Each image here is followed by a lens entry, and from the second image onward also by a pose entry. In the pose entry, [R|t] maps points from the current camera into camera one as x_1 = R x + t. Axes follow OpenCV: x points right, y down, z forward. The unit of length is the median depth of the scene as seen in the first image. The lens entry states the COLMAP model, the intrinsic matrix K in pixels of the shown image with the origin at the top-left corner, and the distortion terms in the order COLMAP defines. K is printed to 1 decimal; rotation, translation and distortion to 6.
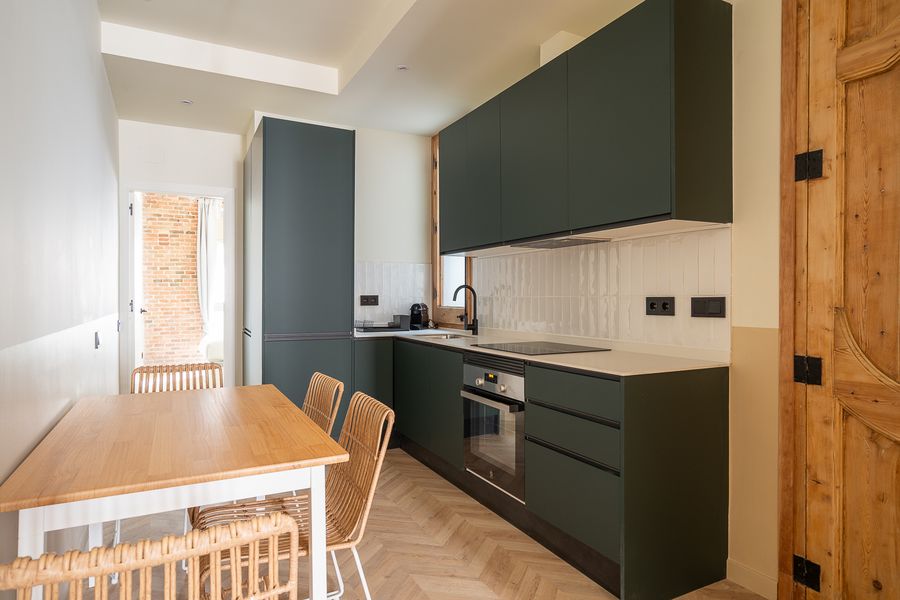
lens RADIAL K [[518.4, 0, 450.0], [0, 518.4, 300.0], [0, 0, 1]] dist [0.003213, 0.000634]
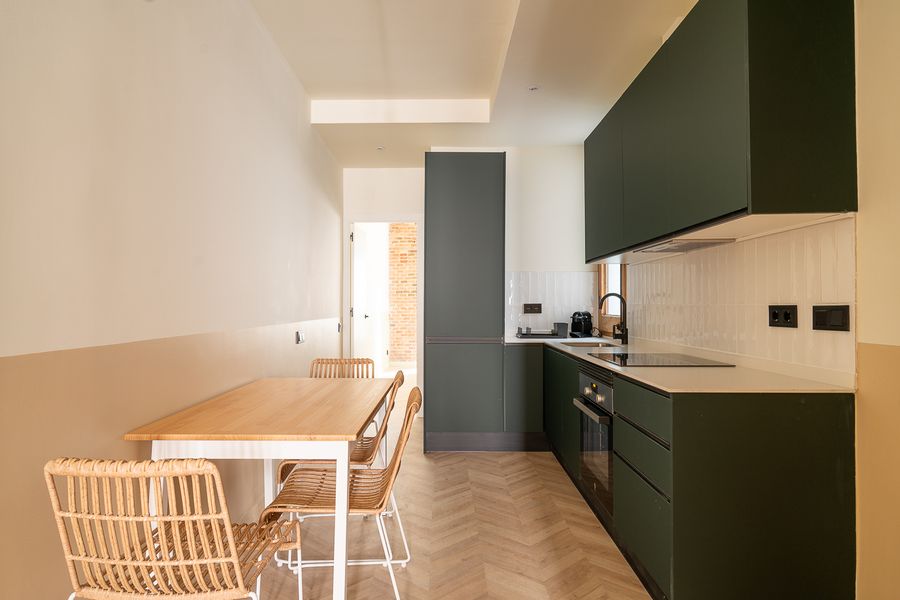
lens RADIAL K [[500.8, 0, 450.0], [0, 500.8, 300.0], [0, 0, 1]] dist [0.000124, 0.000465]
pose [[0.886019, -0.005374, -0.463617, 0.259936], [-0.002029, 0.999878, -0.015467, -0.000476], [0.463644, 0.014645, 0.885901, 0.028088]]
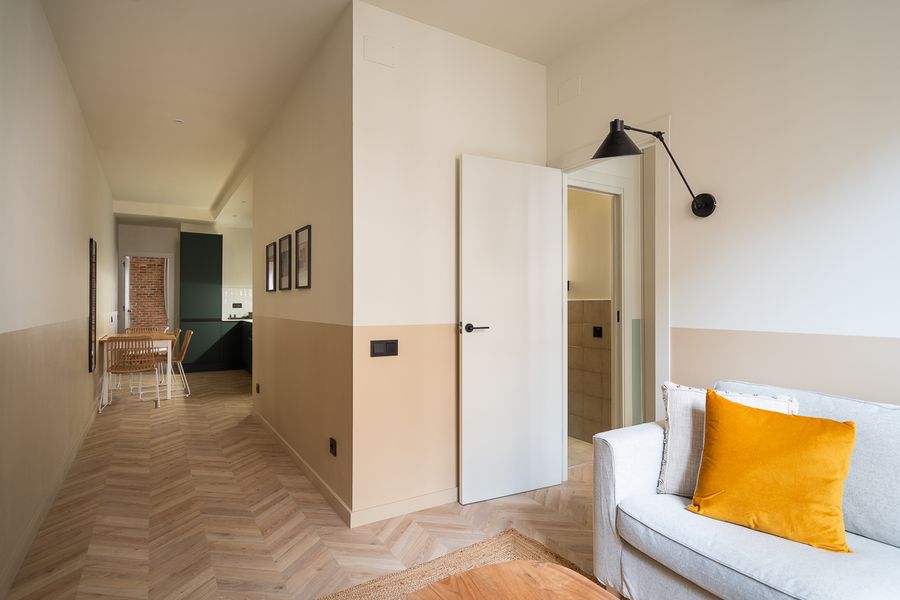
lens RADIAL K [[456.9, 0, 450.0], [0, 456.9, 300.0], [0, 0, 1]] dist [0.001416, 0.000246]
pose [[0.997204, -0.002794, 0.074673, 0.925245], [0.003742, 0.999914, -0.012564, 0.007512], [-0.074631, 0.012808, 0.997129, -1.543373]]
